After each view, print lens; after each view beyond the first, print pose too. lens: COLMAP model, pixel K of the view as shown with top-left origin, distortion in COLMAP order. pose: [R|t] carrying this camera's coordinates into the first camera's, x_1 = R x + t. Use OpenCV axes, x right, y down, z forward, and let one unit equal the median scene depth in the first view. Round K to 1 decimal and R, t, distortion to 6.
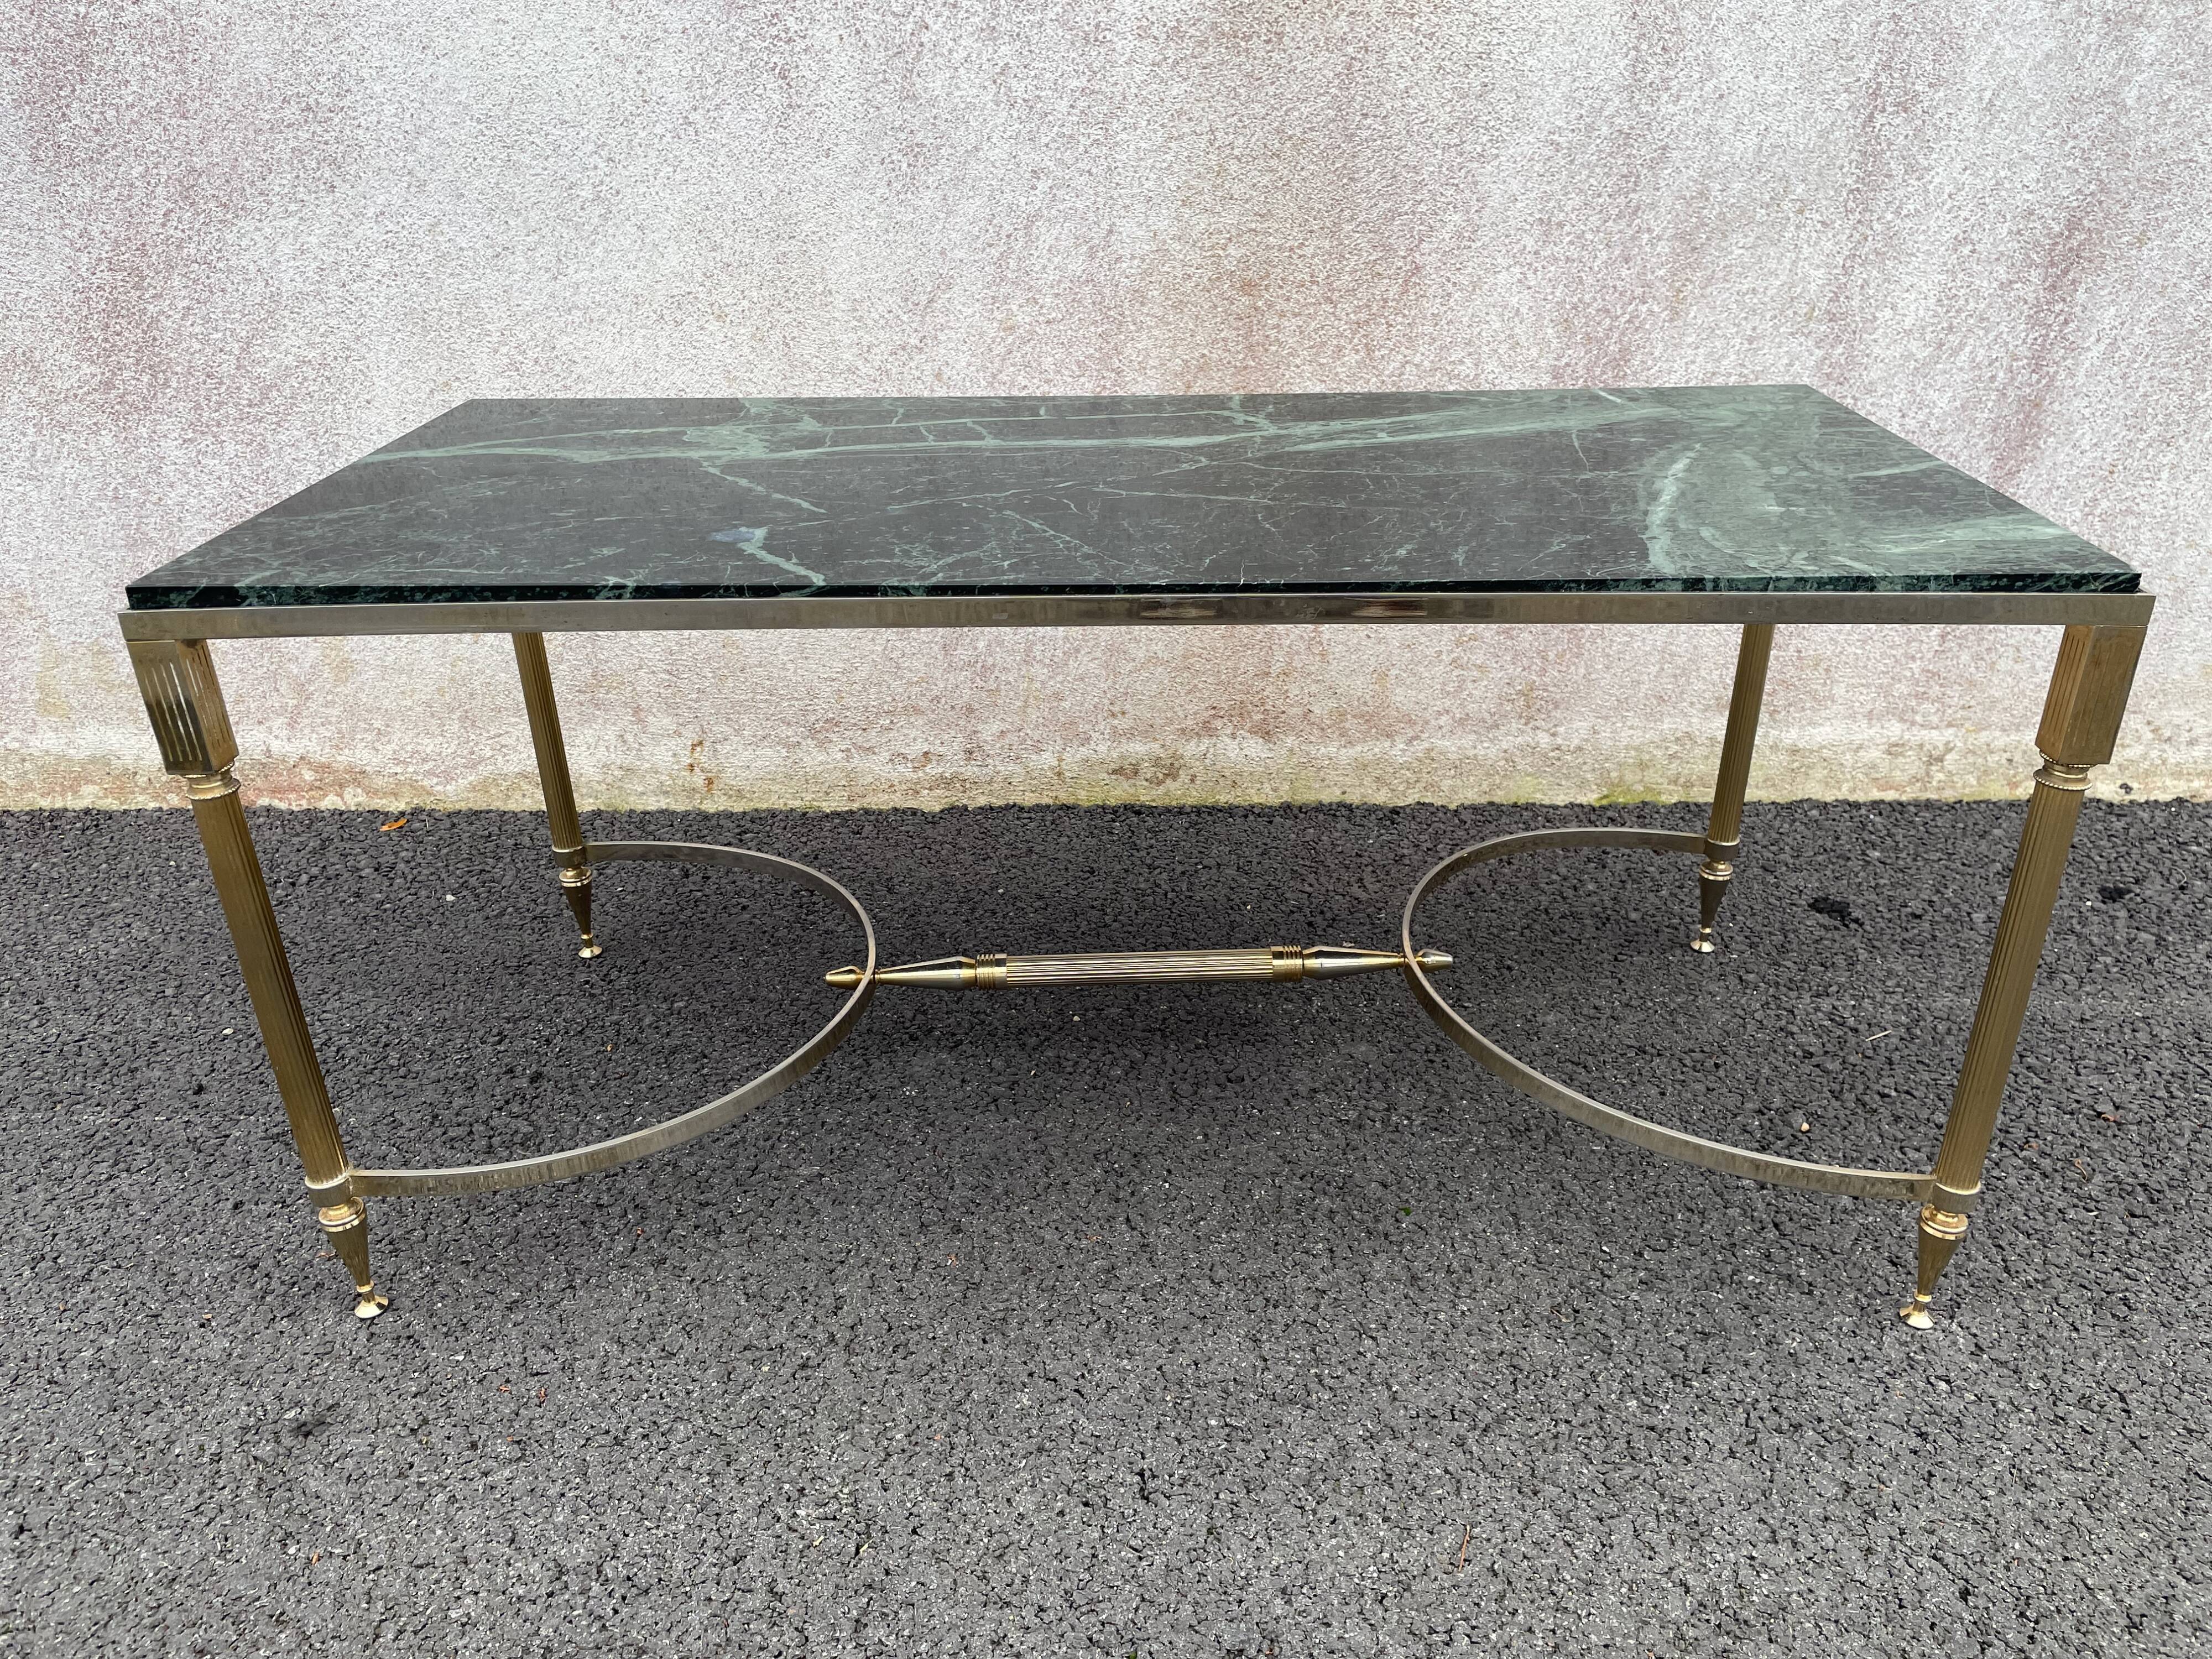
lens RADIAL K [[1671.5, 0, 1118.6], [0, 1671.5, 822.3], [0, 0, 1]] dist [0.083526, -0.111409]
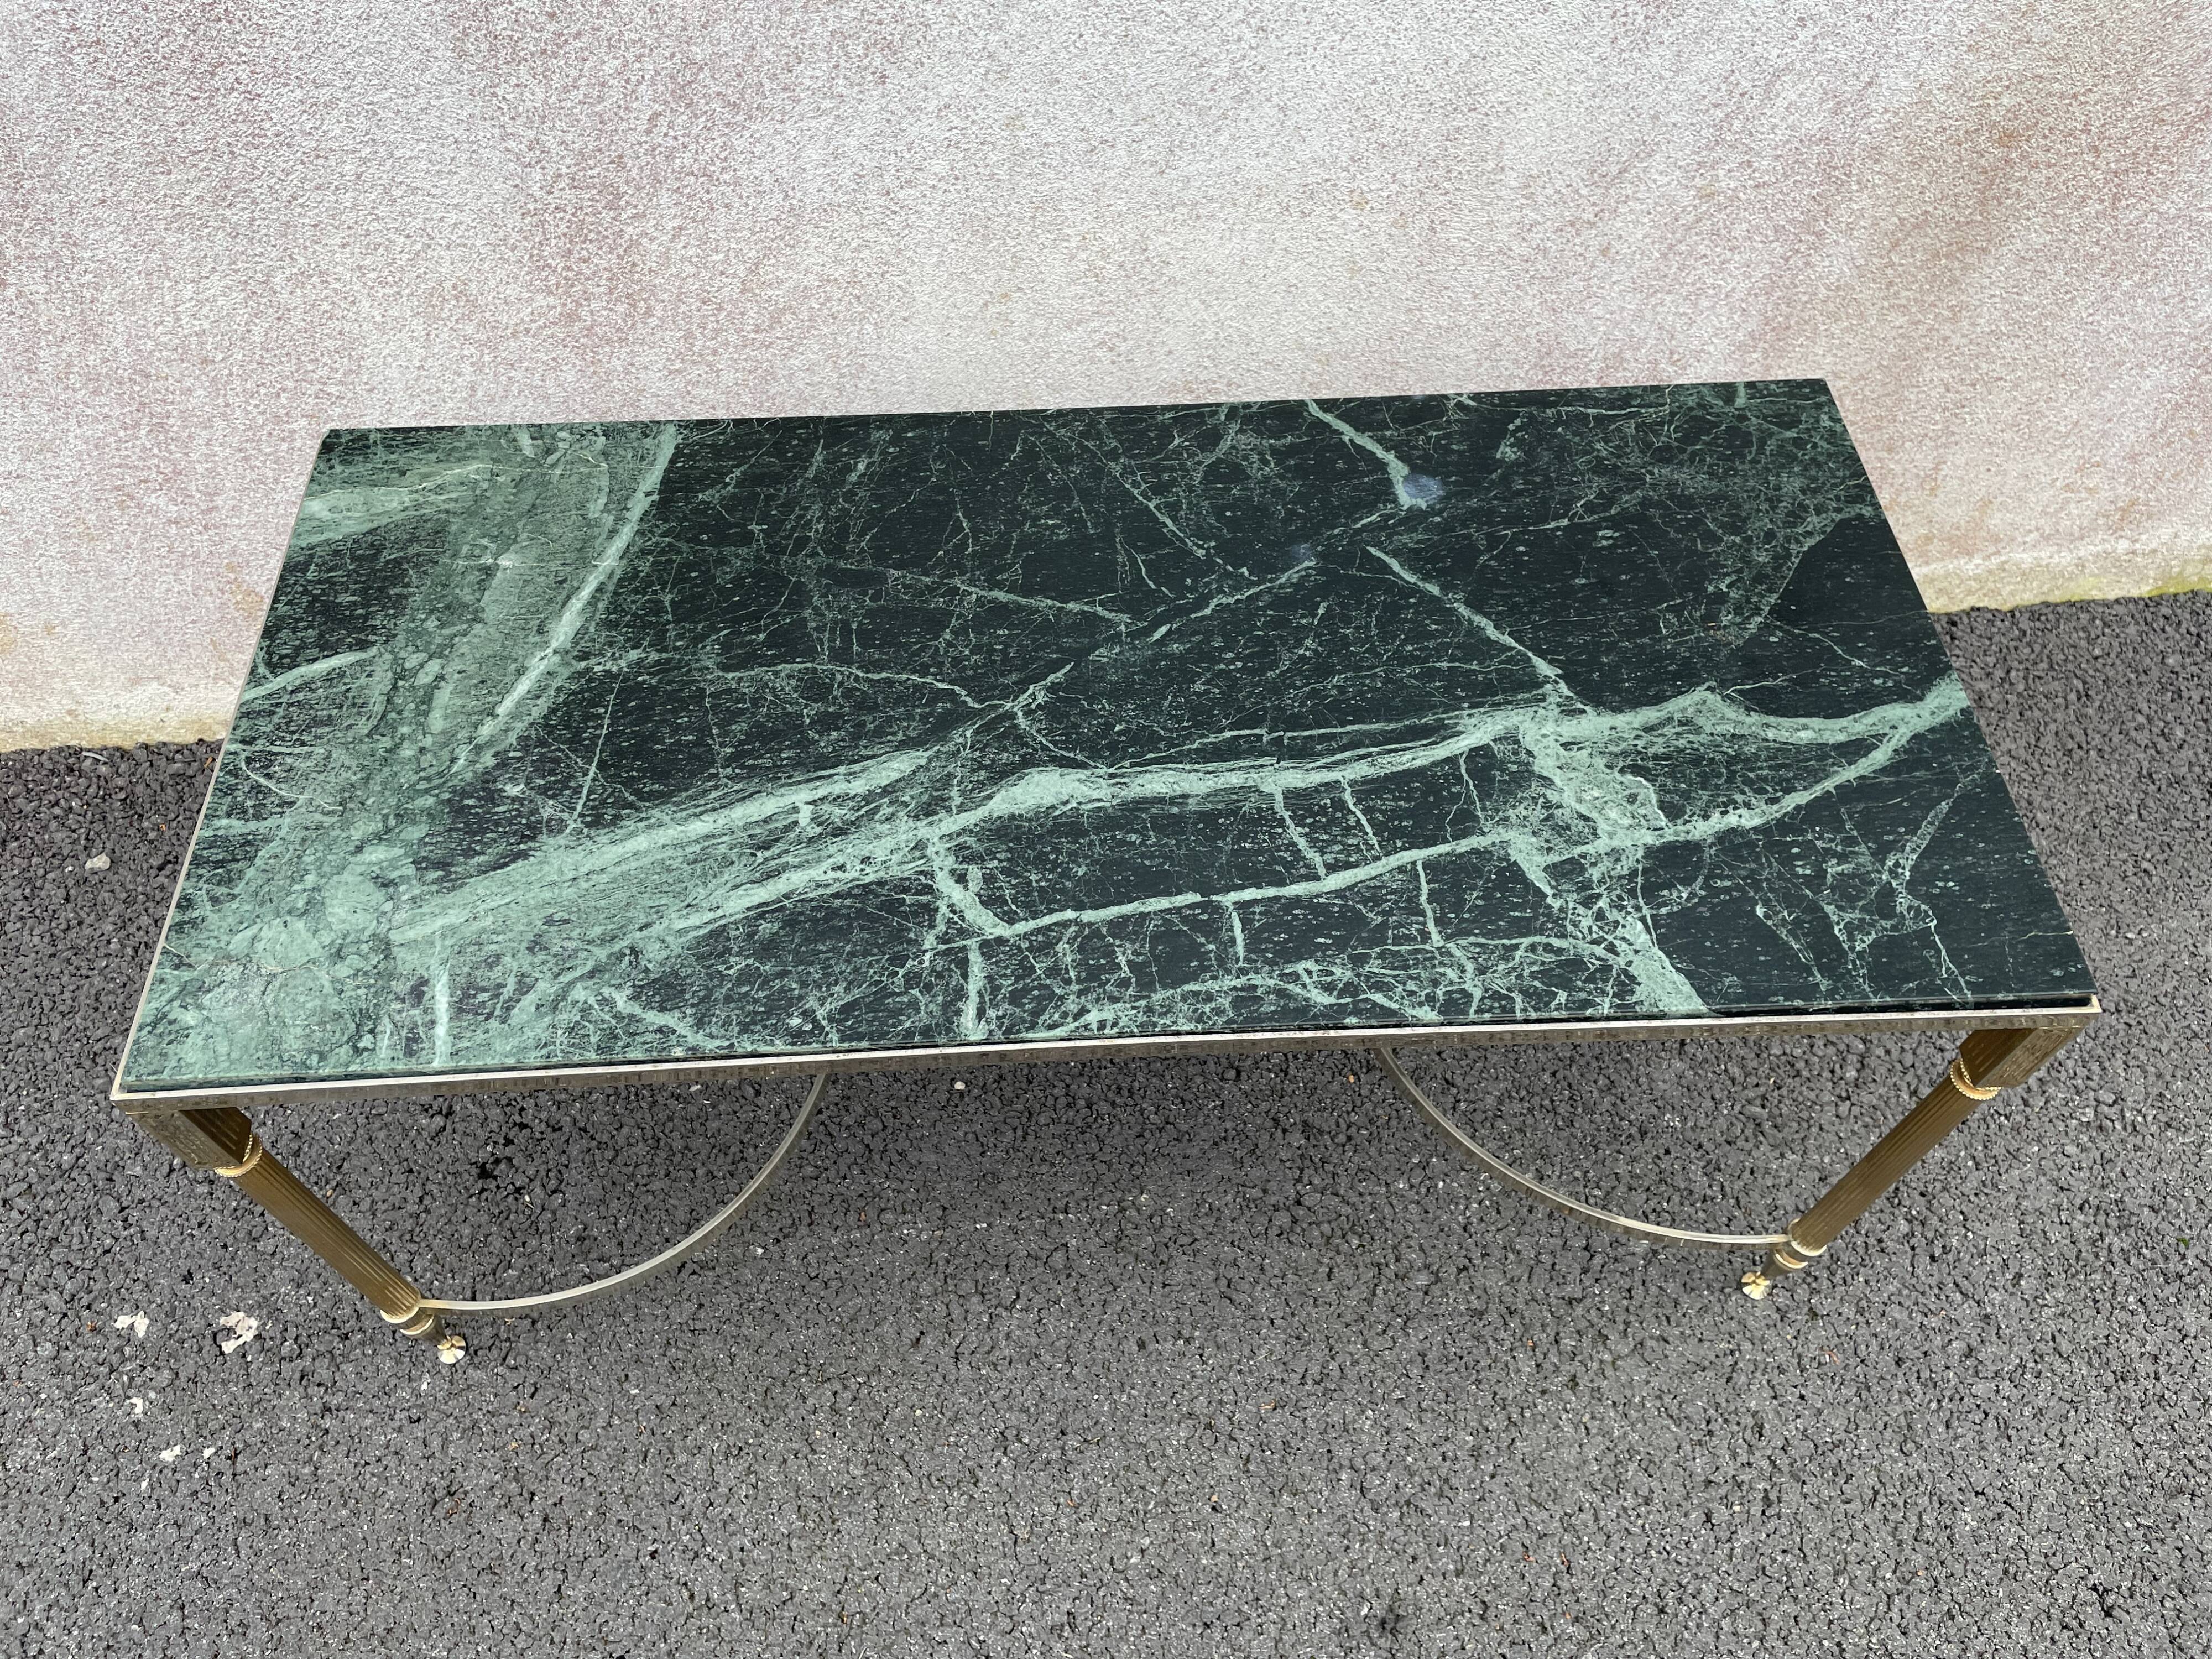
lens RADIAL K [[1673.9, 0, 1099.2], [0, 1673.9, 805.8], [0, 0, 1]] dist [0.077232, -0.103481]
pose [[0.990665, -0.097351, 0.095420, -0.593942], [0.038950, 0.872958, 0.486238, -0.570914], [-0.130633, -0.477982, 0.868601, 0.233622]]
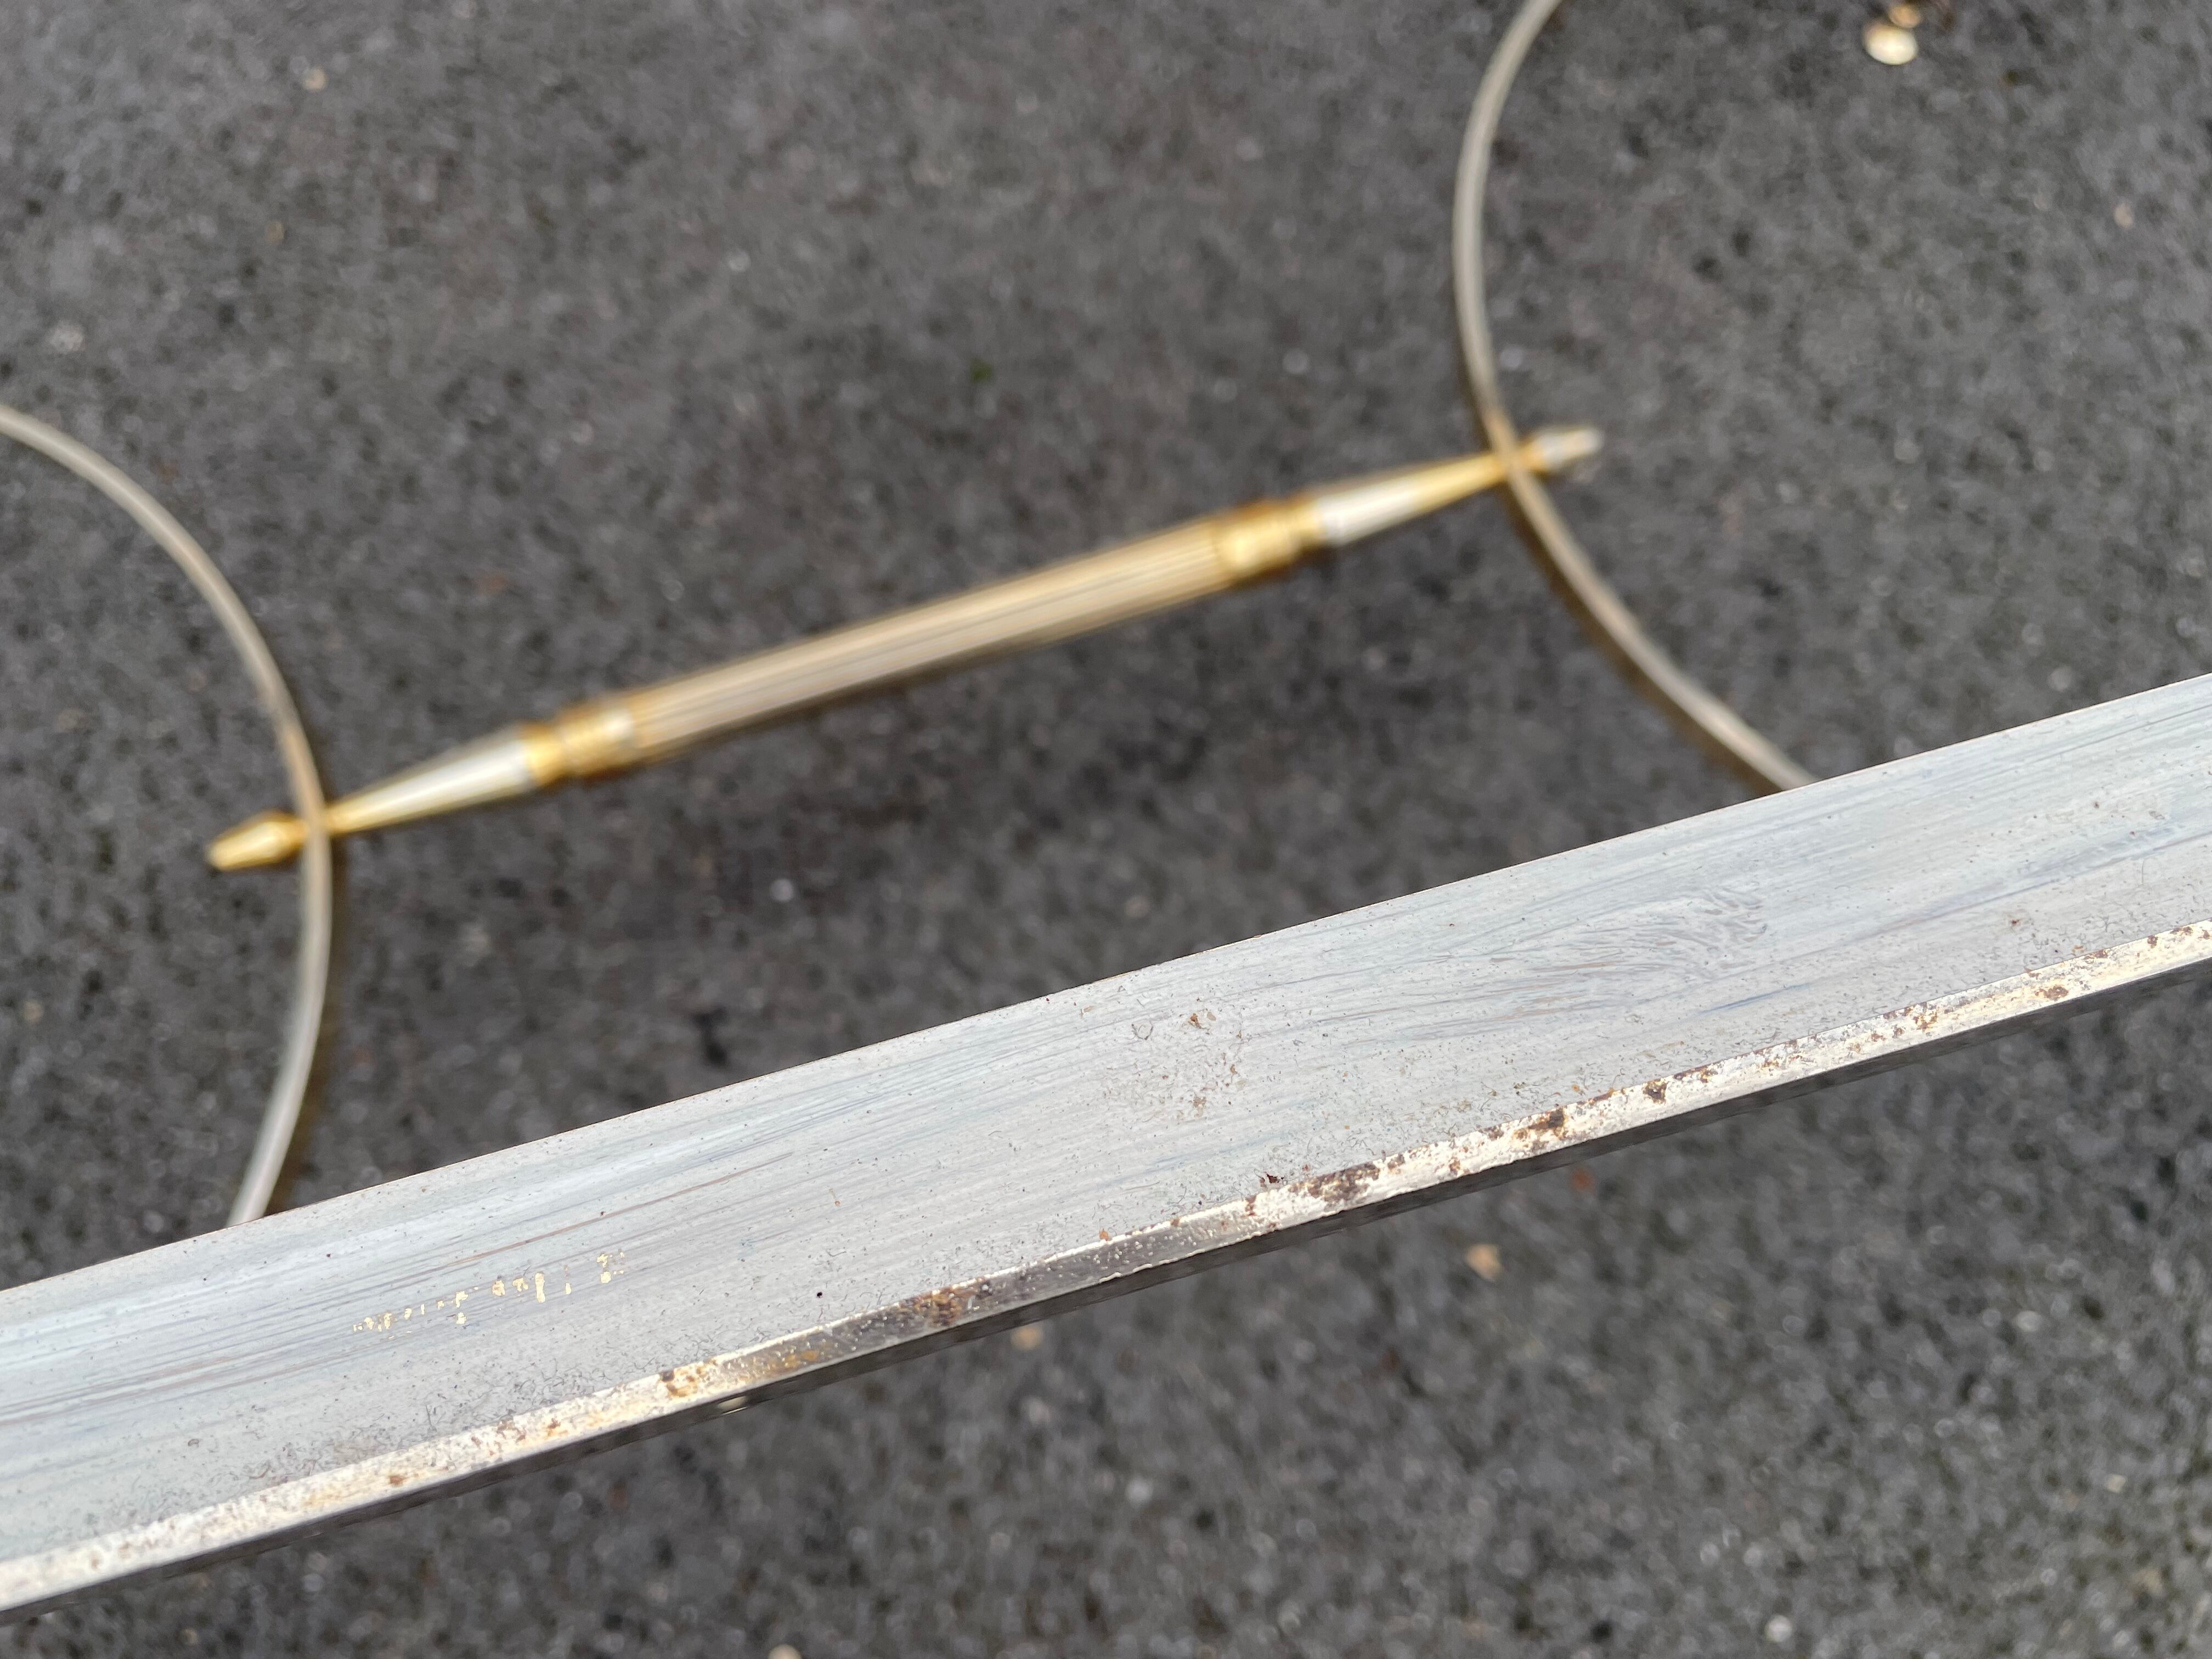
lens RADIAL K [[1738.9, 0, 1099.6], [0, 1738.9, 831.7], [0, 0, 1]] dist [0.058613, -0.118532]
pose [[0.940847, -0.314136, 0.126989, 0.074278], [0.136007, 0.693395, 0.707605, -0.090496], [-0.310338, -0.648477, 0.695103, 0.415092]]
